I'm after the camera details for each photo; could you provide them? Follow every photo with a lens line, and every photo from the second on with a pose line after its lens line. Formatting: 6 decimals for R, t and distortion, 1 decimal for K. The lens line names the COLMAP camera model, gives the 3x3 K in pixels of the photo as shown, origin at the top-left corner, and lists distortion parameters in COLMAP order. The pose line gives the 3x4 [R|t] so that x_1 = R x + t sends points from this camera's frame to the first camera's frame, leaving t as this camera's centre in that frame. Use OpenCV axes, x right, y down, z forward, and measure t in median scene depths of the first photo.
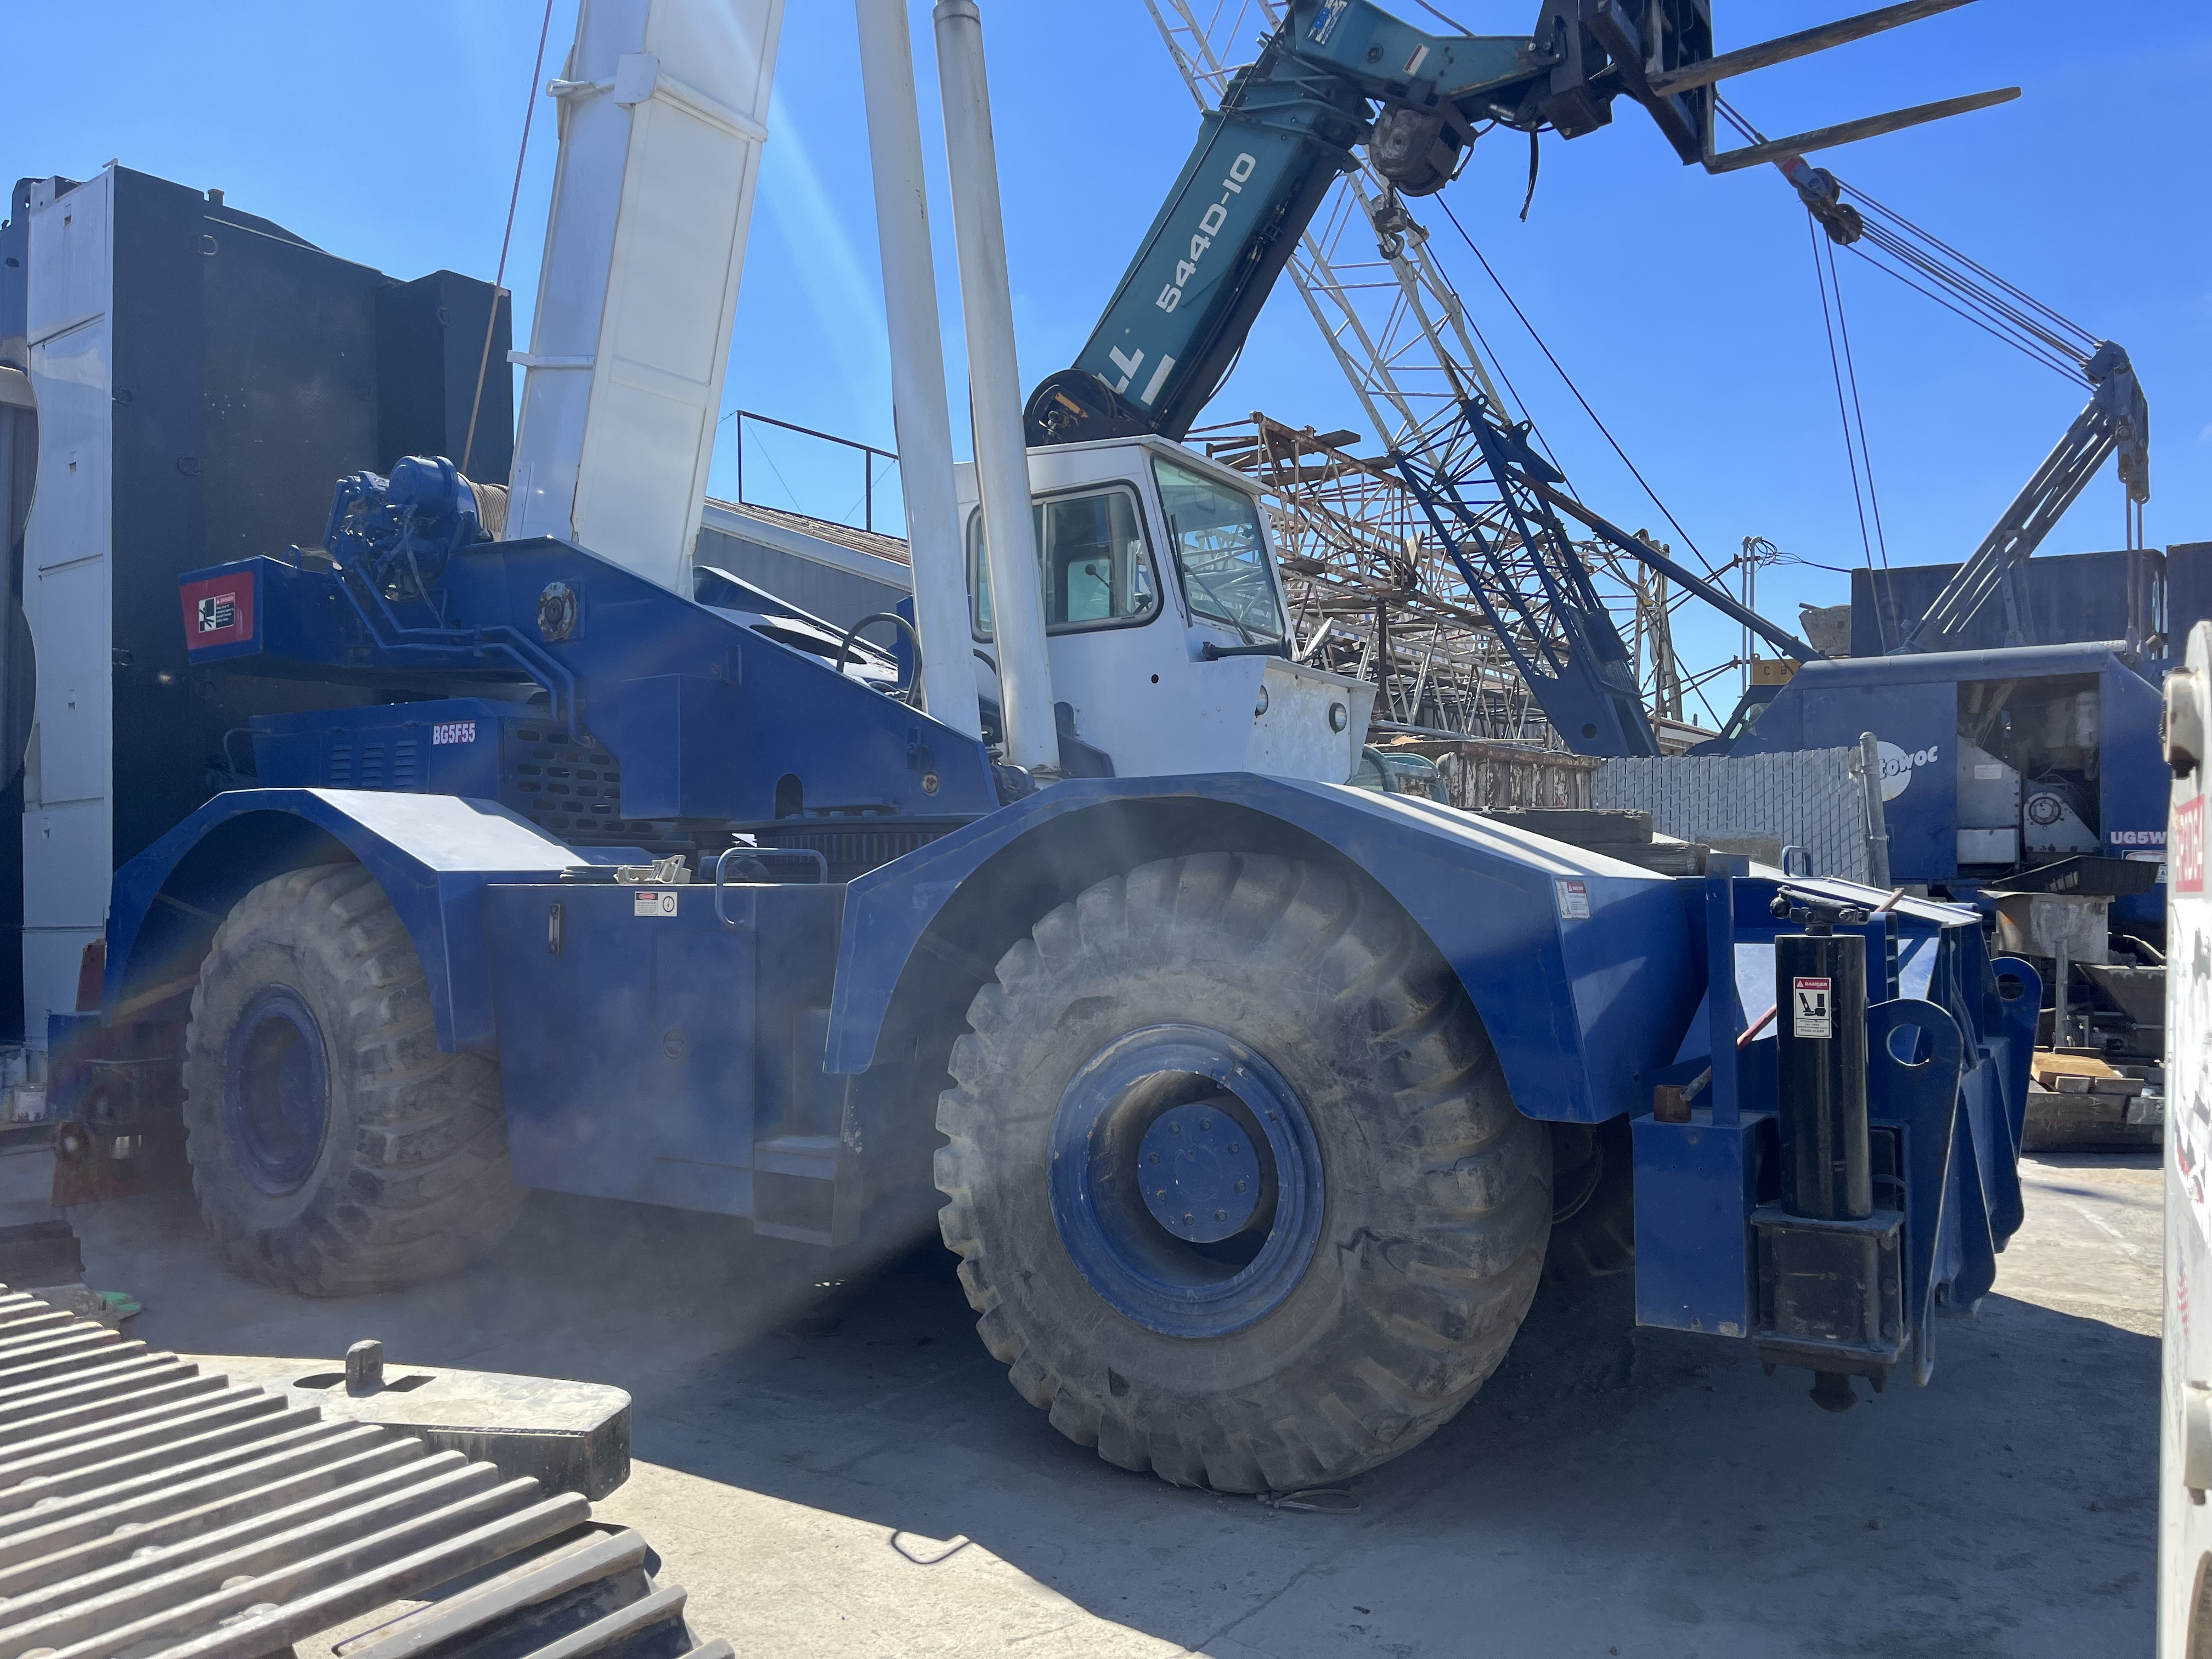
lens RADIAL K [[1653.7, 0, 1141.6], [0, 1653.7, 828.1], [0, 0, 1]] dist [0.057729, -0.072337]
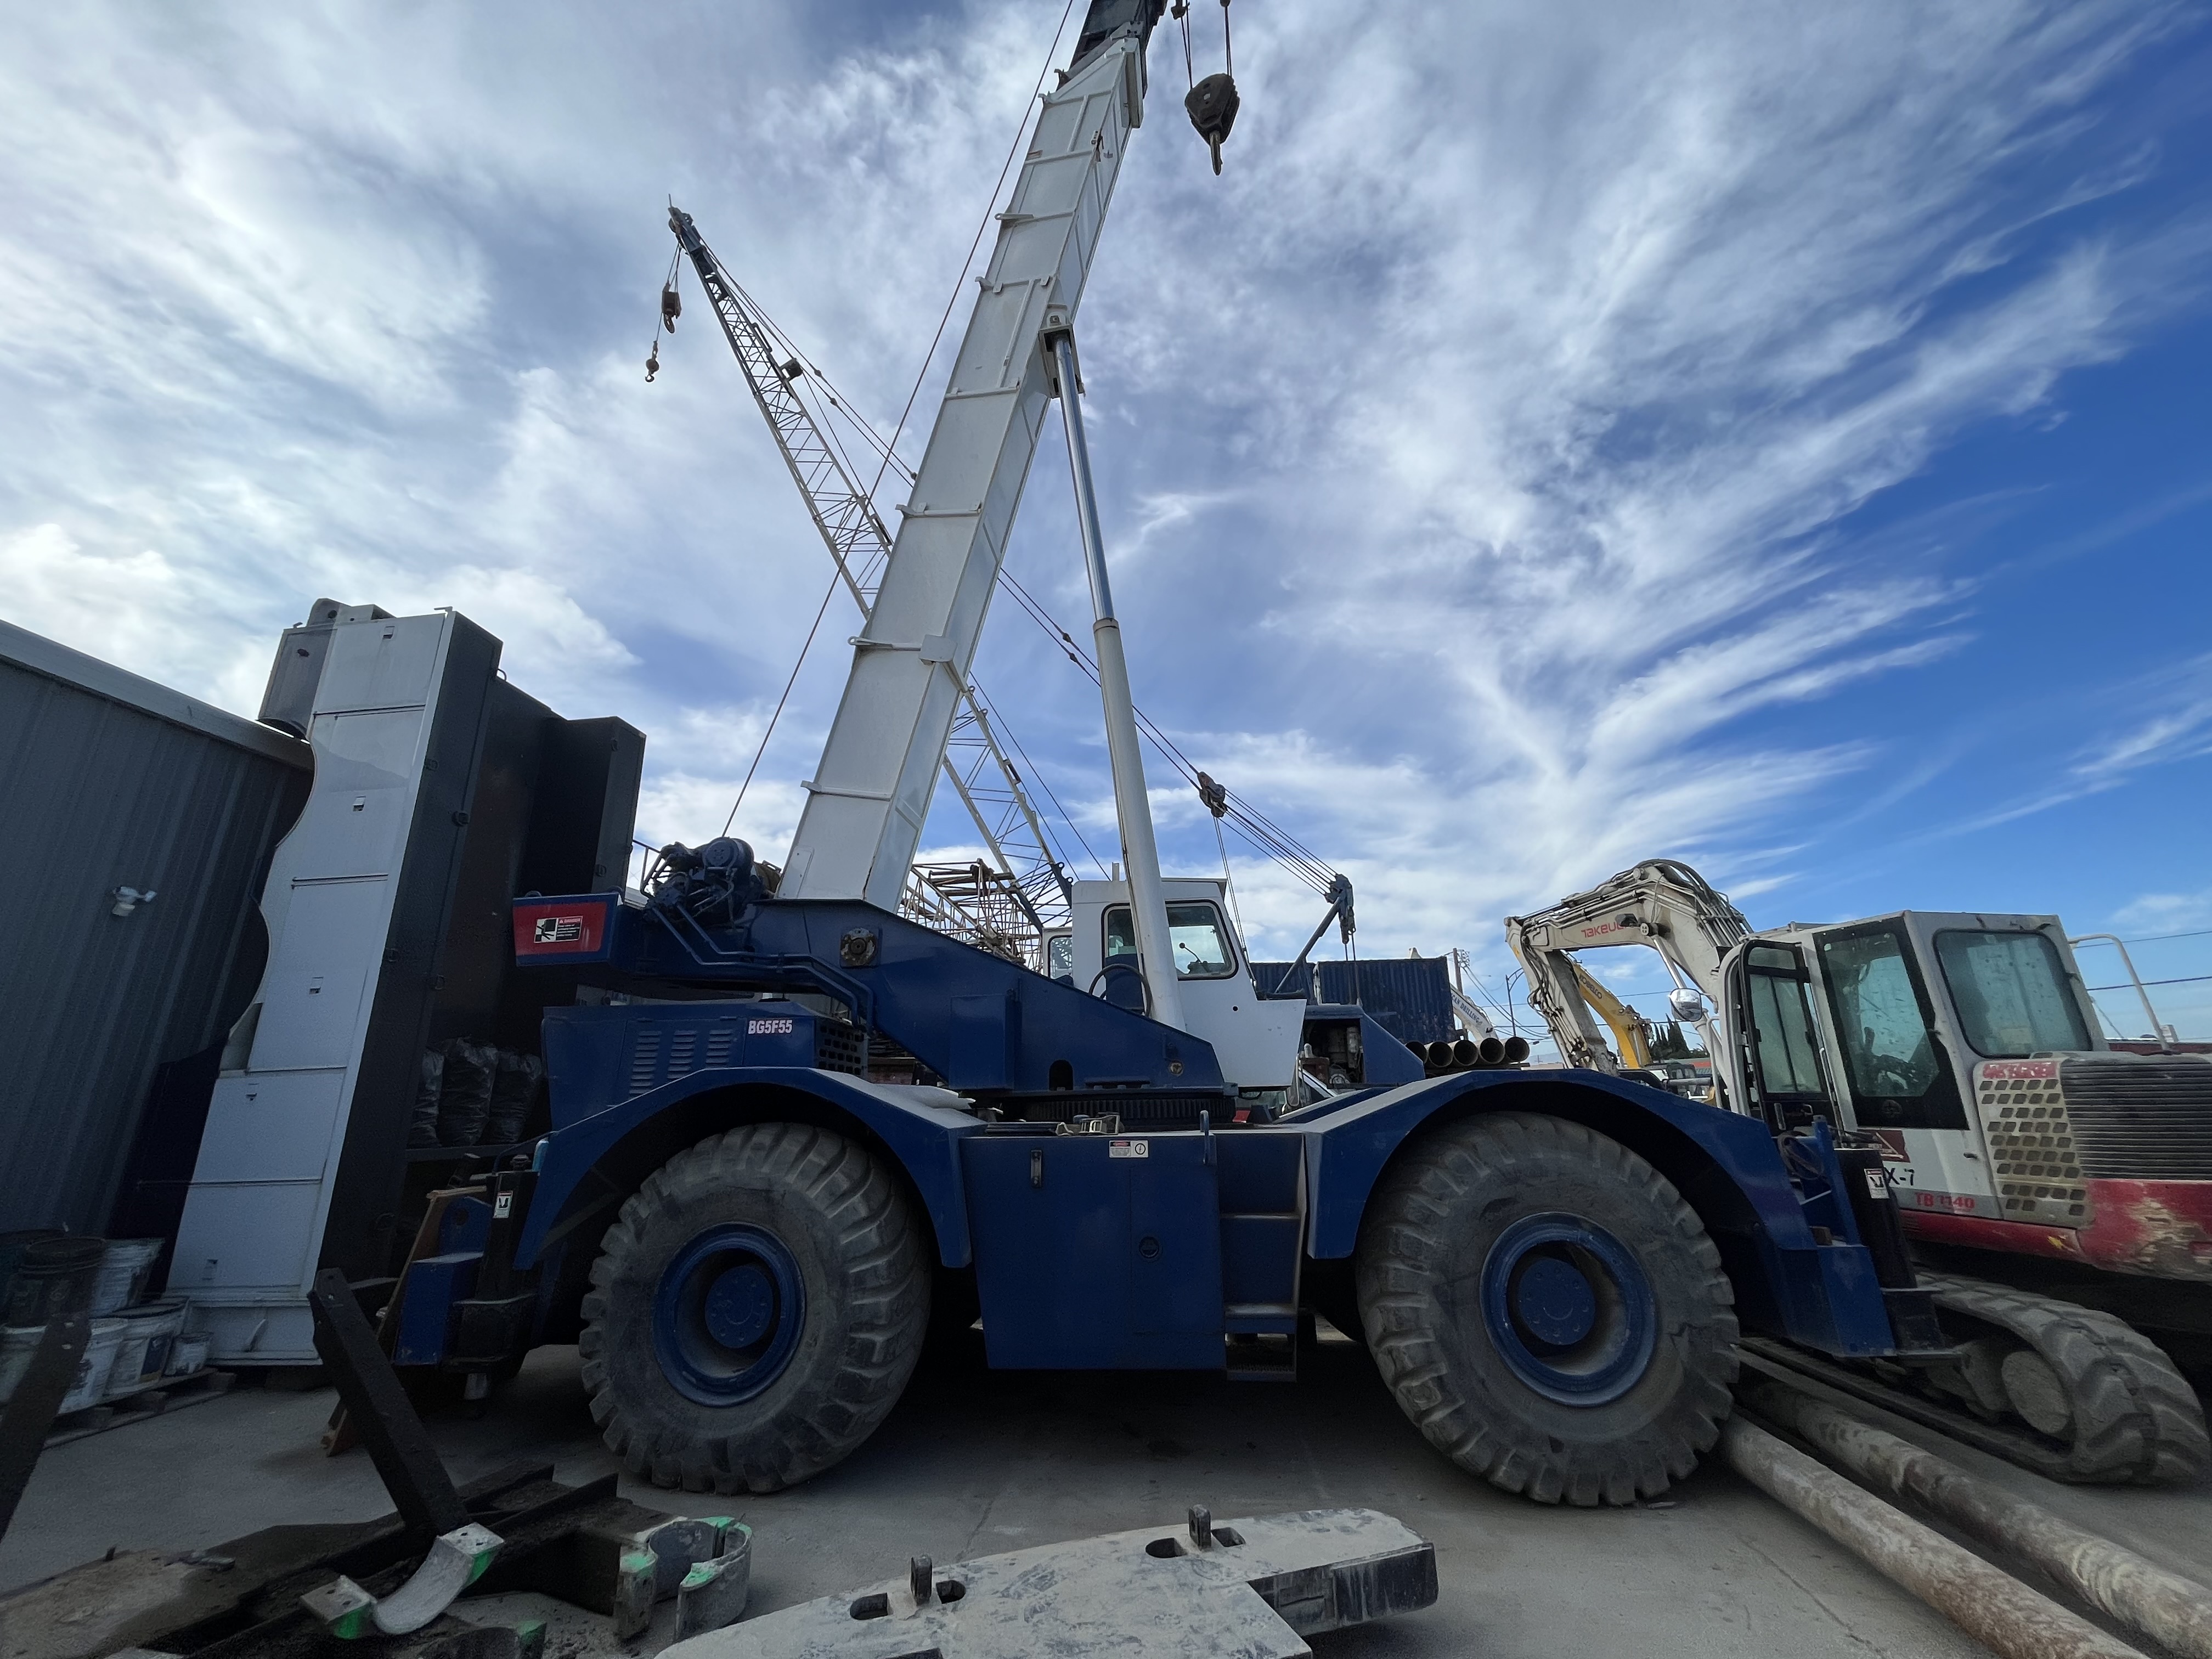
lens RADIAL K [[879.6, 0, 1106.6], [0, 879.6, 825.3], [0, 0, 1]] dist [-0.005881, 0.000337]
pose [[0.886417, 0.133717, 0.443153, -0.867248], [-0.001711, 0.958306, -0.285738, -0.011551], [-0.462884, 0.252525, 0.849688, 0.292362]]
